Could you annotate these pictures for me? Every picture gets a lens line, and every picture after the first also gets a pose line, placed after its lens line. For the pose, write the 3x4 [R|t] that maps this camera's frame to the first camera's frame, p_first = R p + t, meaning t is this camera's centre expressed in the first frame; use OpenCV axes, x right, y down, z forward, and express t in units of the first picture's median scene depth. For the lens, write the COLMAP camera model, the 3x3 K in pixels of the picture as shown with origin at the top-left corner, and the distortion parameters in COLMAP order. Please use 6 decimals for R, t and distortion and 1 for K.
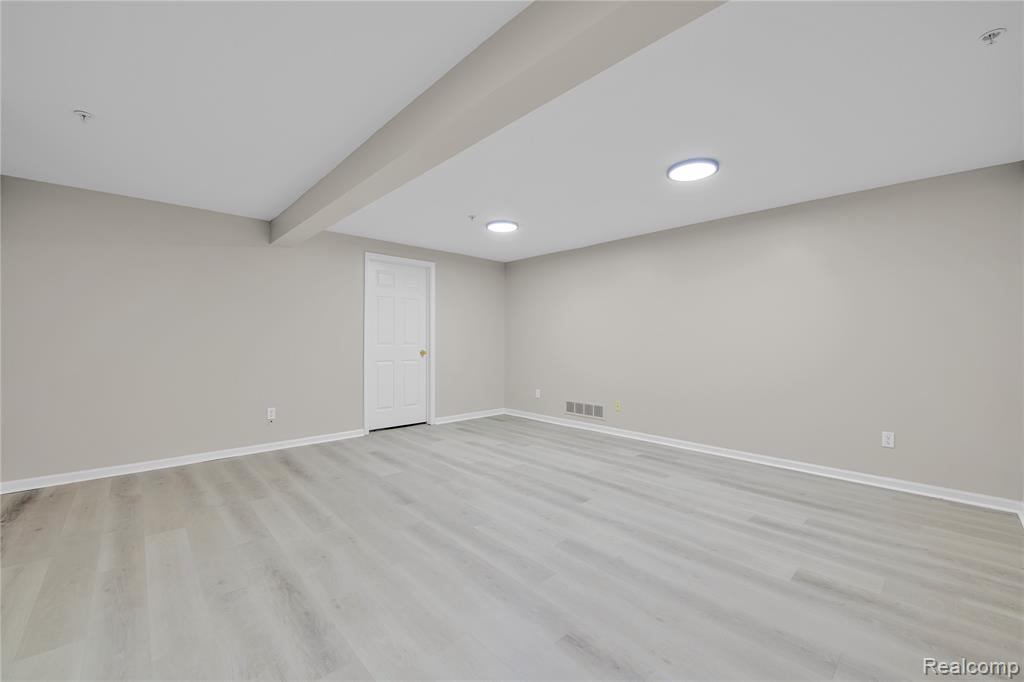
lens RADIAL K [[413.1, 0, 512.0], [0, 413.1, 341.0], [0, 0, 1]] dist [-0.017269, -0.000439]
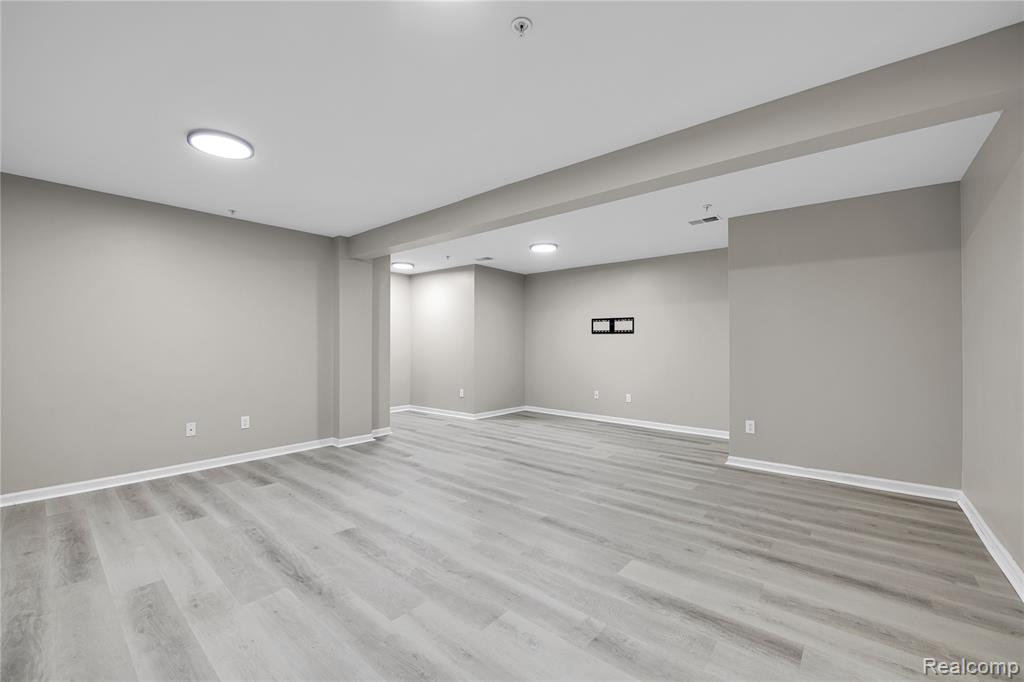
lens RADIAL K [[413.1, 0, 512.0], [0, 413.1, 341.0], [0, 0, 1]] dist [-0.017269, -0.000439]
pose [[-0.991606, -0.005759, -0.129169, -0.062836], [-0.005307, 0.999979, -0.003839, -0.009355], [0.129189, -0.003122, -0.991615, 2.186009]]
